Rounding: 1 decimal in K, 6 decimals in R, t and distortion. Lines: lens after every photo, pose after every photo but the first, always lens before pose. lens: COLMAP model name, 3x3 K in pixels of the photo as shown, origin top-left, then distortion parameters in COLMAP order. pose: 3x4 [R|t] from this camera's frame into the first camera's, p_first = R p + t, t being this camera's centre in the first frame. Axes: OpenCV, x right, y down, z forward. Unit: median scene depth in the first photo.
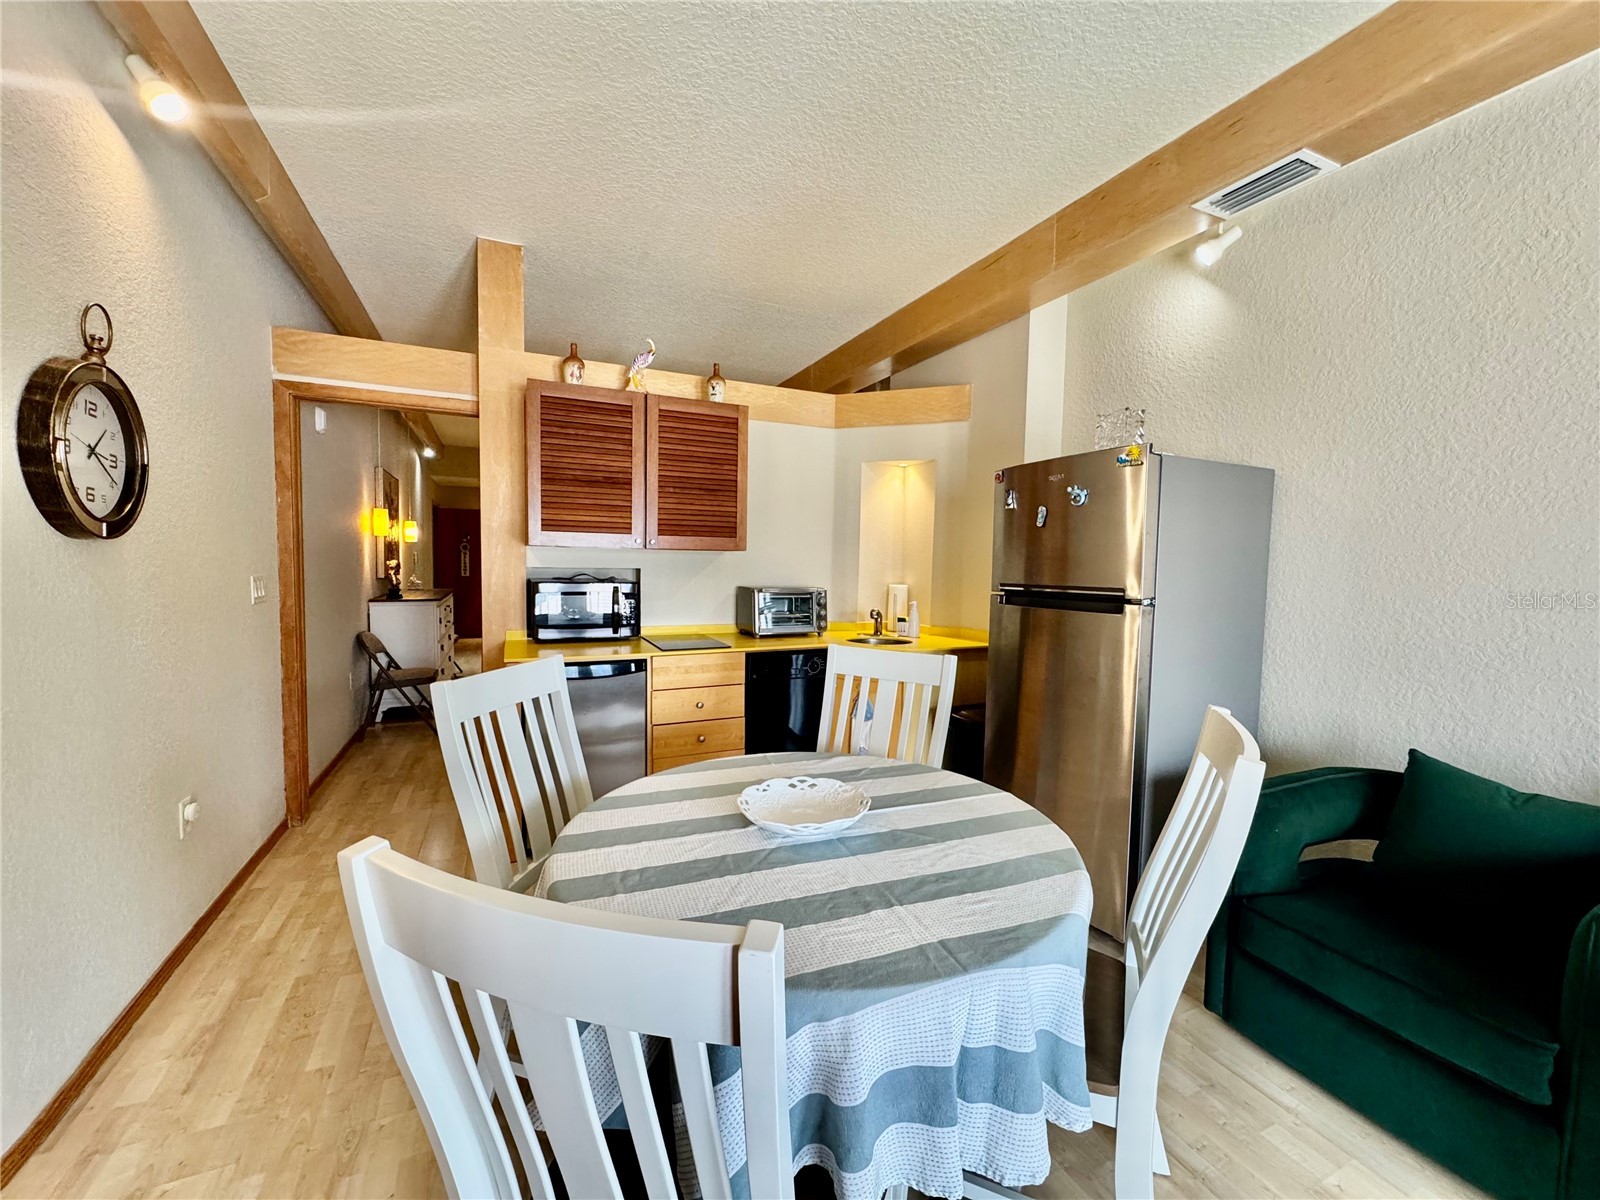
lens RADIAL K [[641.1, 0, 797.9], [0, 641.1, 603.8], [0, 0, 1]] dist [-0.003380, -0.000059]
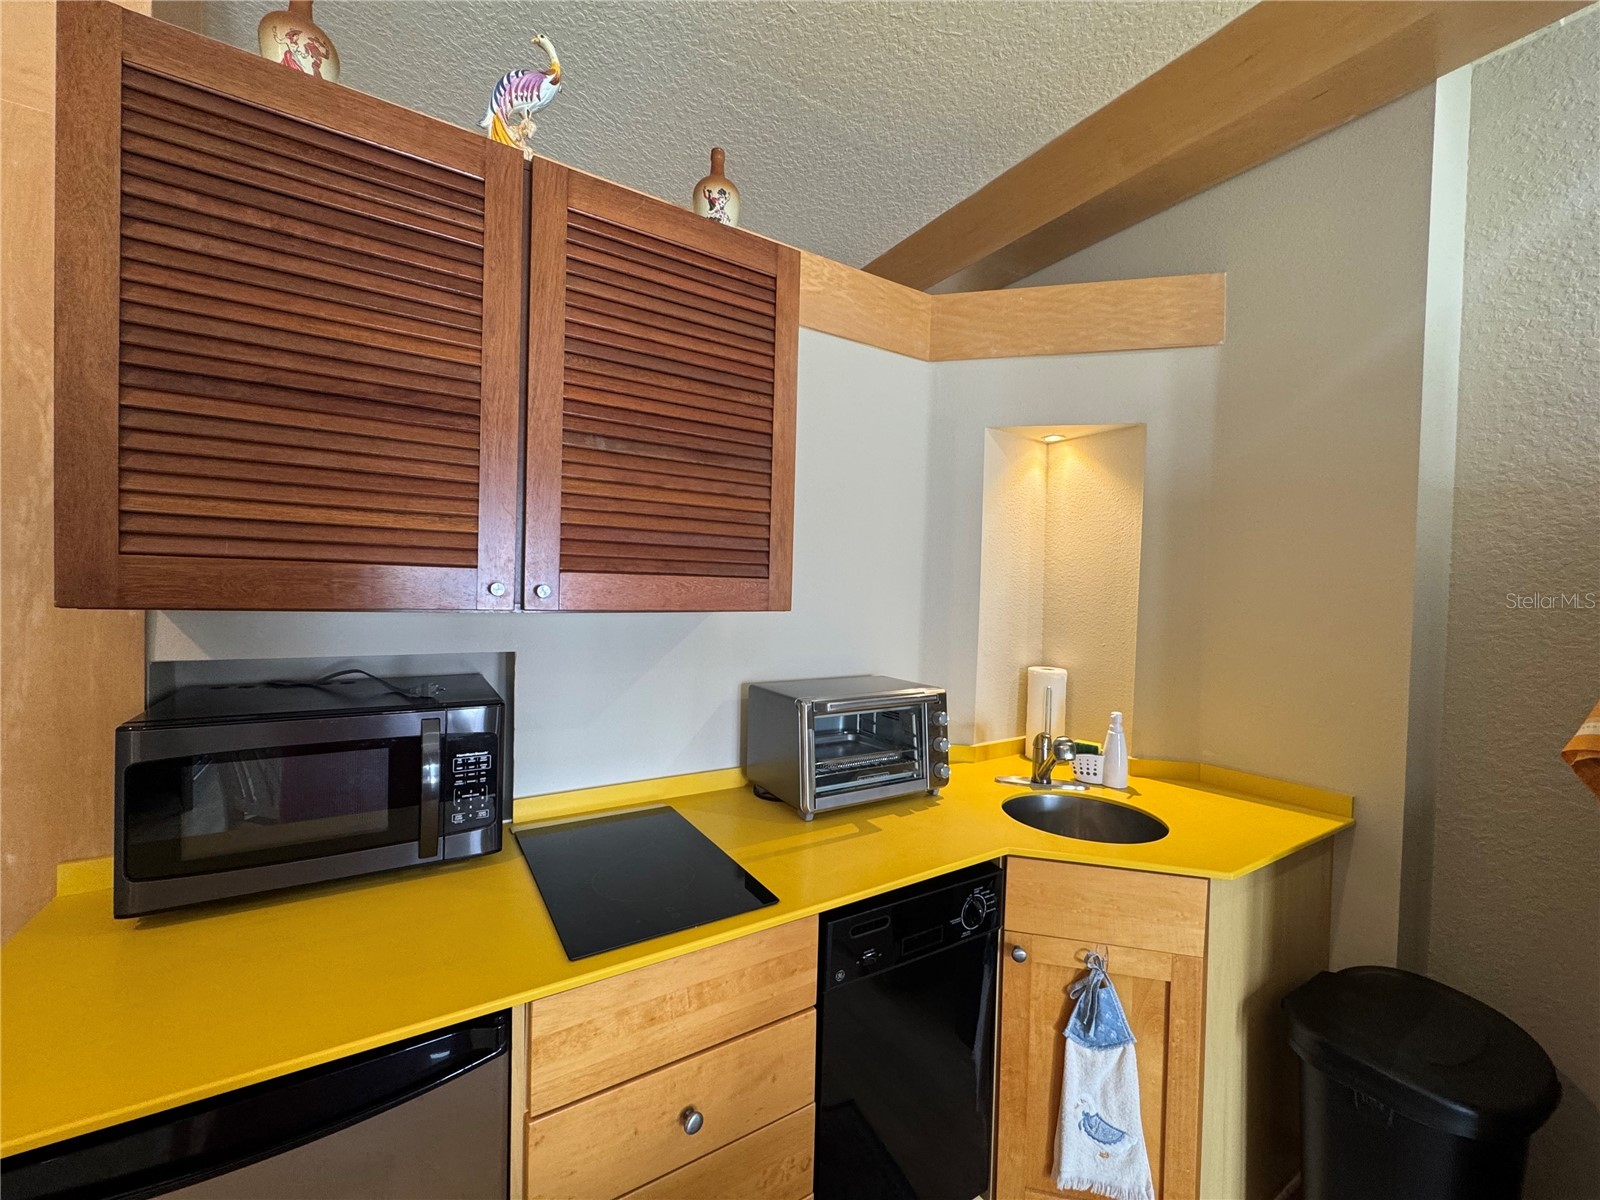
lens RADIAL K [[641.1, 0, 796.6], [0, 641.1, 600.7], [0, 0, 1]] dist [-0.003380, -0.000059]
pose [[0.991629, 0.003845, 0.129060, -0.134307], [0.002432, 0.998823, -0.048437, -0.073413], [-0.129094, 0.048346, 0.990453, 0.631631]]
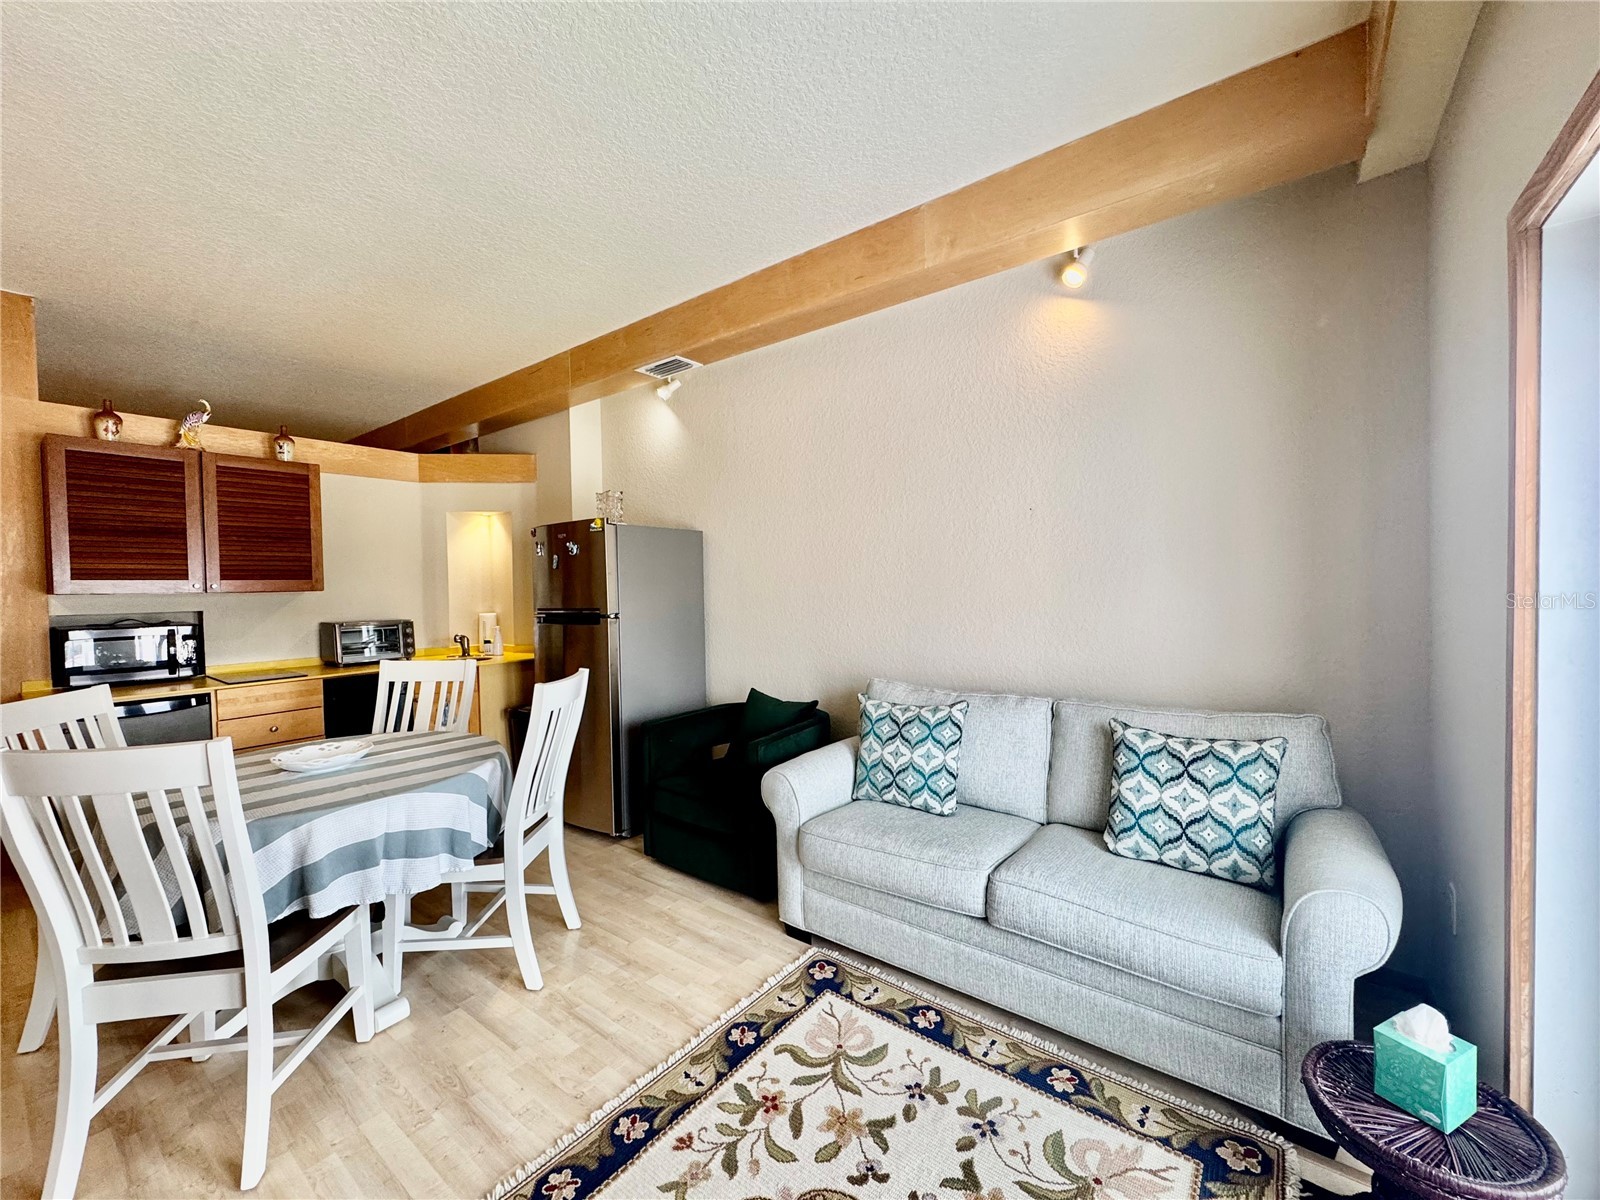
lens RADIAL K [[641.1, 0, 803.8], [0, 641.1, 602.6], [0, 0, 1]] dist [-0.003380, -0.000059]
pose [[0.881247, -0.046069, 0.470406, 0.141075], [0.064887, 0.997607, -0.023858, 0.021760], [-0.468181, 0.051548, 0.882128, -0.418346]]
